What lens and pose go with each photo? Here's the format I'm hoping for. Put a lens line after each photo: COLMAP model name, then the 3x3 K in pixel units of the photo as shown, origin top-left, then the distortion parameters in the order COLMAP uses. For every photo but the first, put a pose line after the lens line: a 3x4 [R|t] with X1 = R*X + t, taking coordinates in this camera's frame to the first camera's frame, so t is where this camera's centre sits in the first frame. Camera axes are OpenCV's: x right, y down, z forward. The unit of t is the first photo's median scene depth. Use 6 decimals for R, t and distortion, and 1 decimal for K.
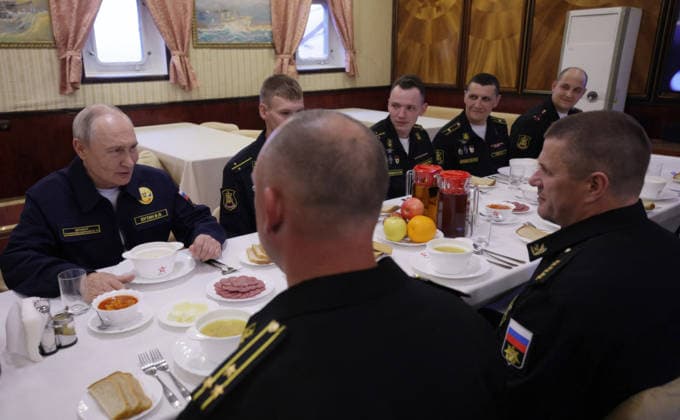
lens RADIAL K [[446.3, 0, 308.5], [0, 446.3, 224.8], [0, 0, 1]] dist [0.060633, 0.001156]
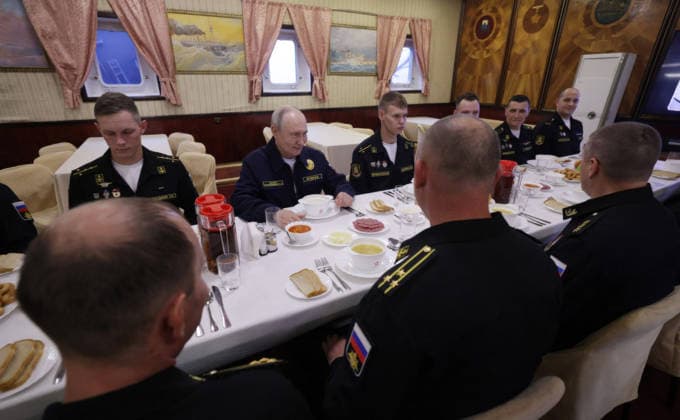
lens RADIAL K [[279.8, 0, 340.0], [0, 279.8, 210.0], [0, 0, 1]] dist [0.020574, -0.000001]
pose [[0.993934, 0.064137, -0.089341, -0.106902], [-0.058775, 0.996380, 0.061412, 0.018780], [0.092956, -0.055789, 0.994106, 0.002261]]
